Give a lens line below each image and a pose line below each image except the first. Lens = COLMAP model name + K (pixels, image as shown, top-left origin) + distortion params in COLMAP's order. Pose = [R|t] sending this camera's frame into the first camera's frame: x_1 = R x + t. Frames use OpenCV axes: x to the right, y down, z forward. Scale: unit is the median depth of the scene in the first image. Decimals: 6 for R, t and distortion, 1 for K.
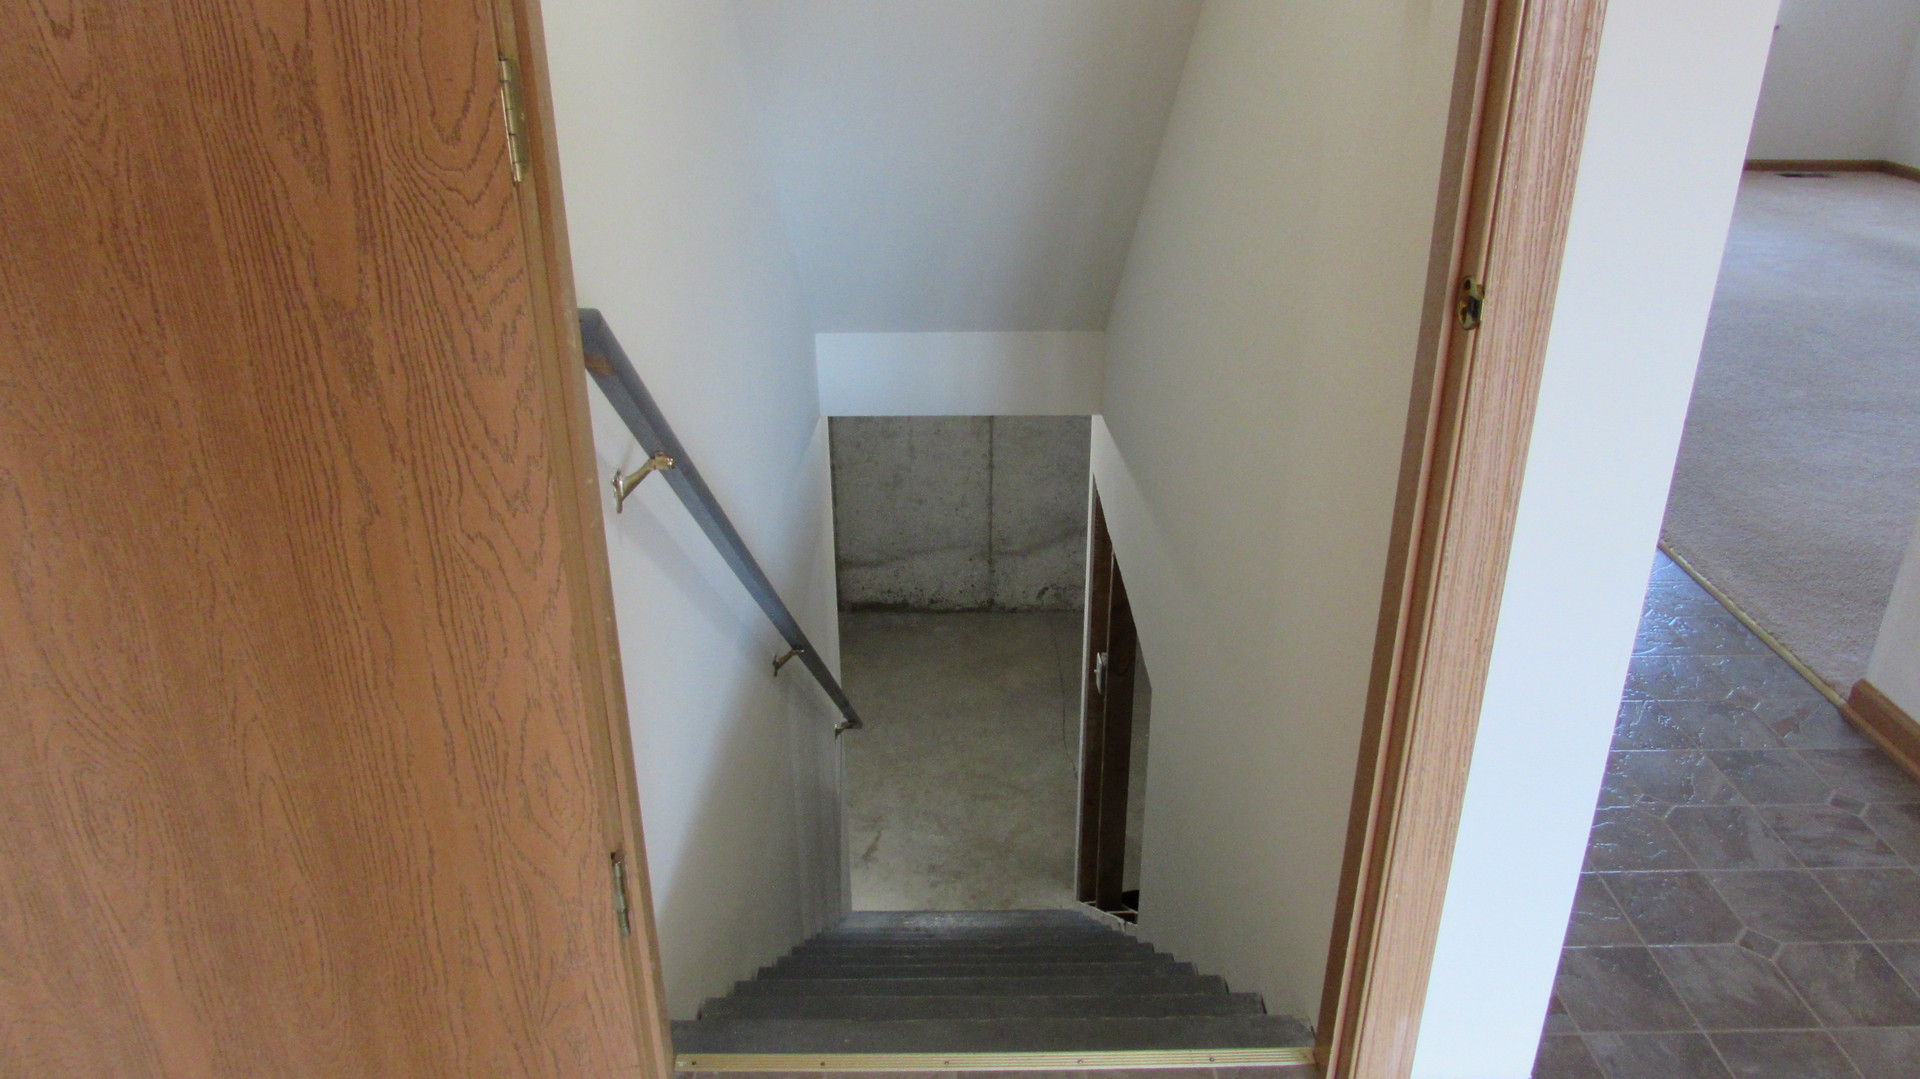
lens RADIAL K [[1359.2, 0, 956.2], [0, 1359.2, 544.8], [0, 0, 1]] dist [-0.042482, 0.022135]
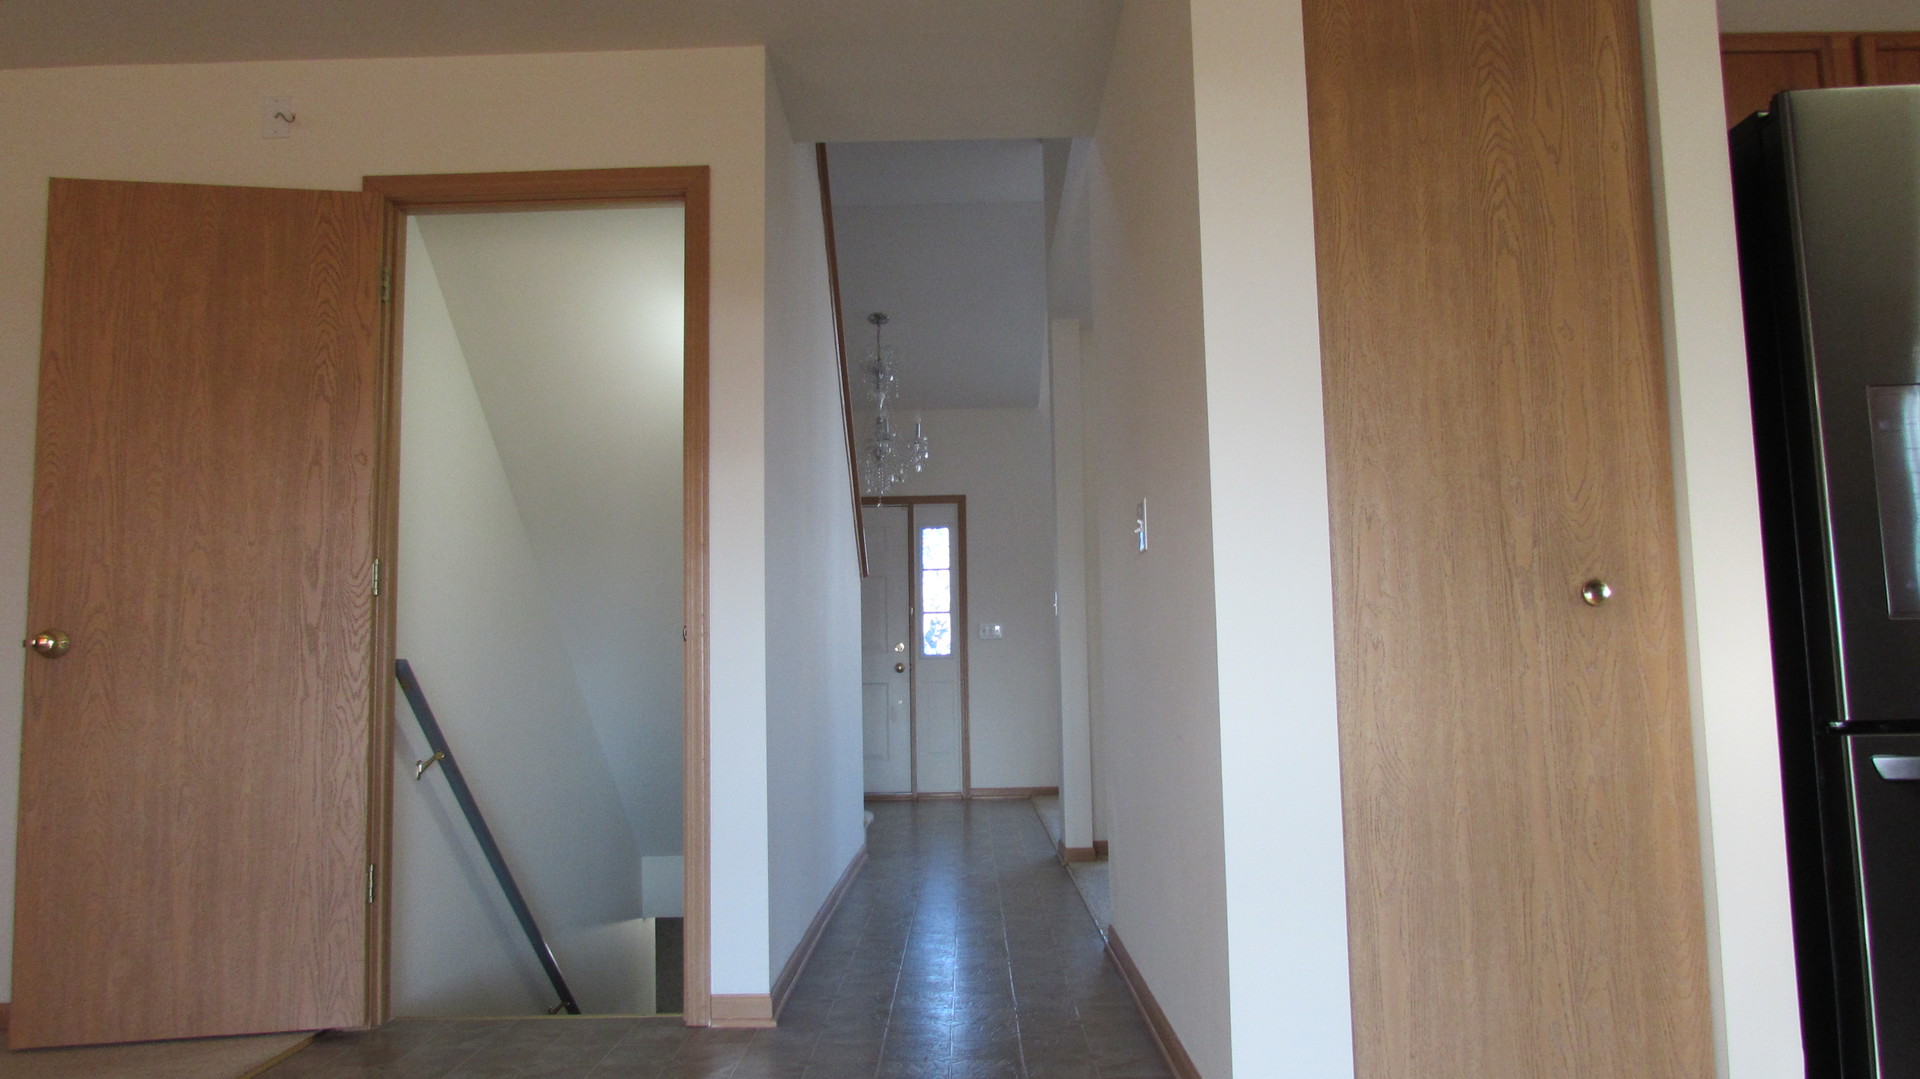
lens RADIAL K [[1359.2, 0, 961.2], [0, 1359.2, 540.3], [0, 0, 1]] dist [-0.042482, 0.022135]
pose [[0.999969, -0.005719, -0.005461, 1.063968], [0.002238, 0.866998, -0.498307, 1.194288], [0.007585, 0.498279, 0.866983, -1.797595]]
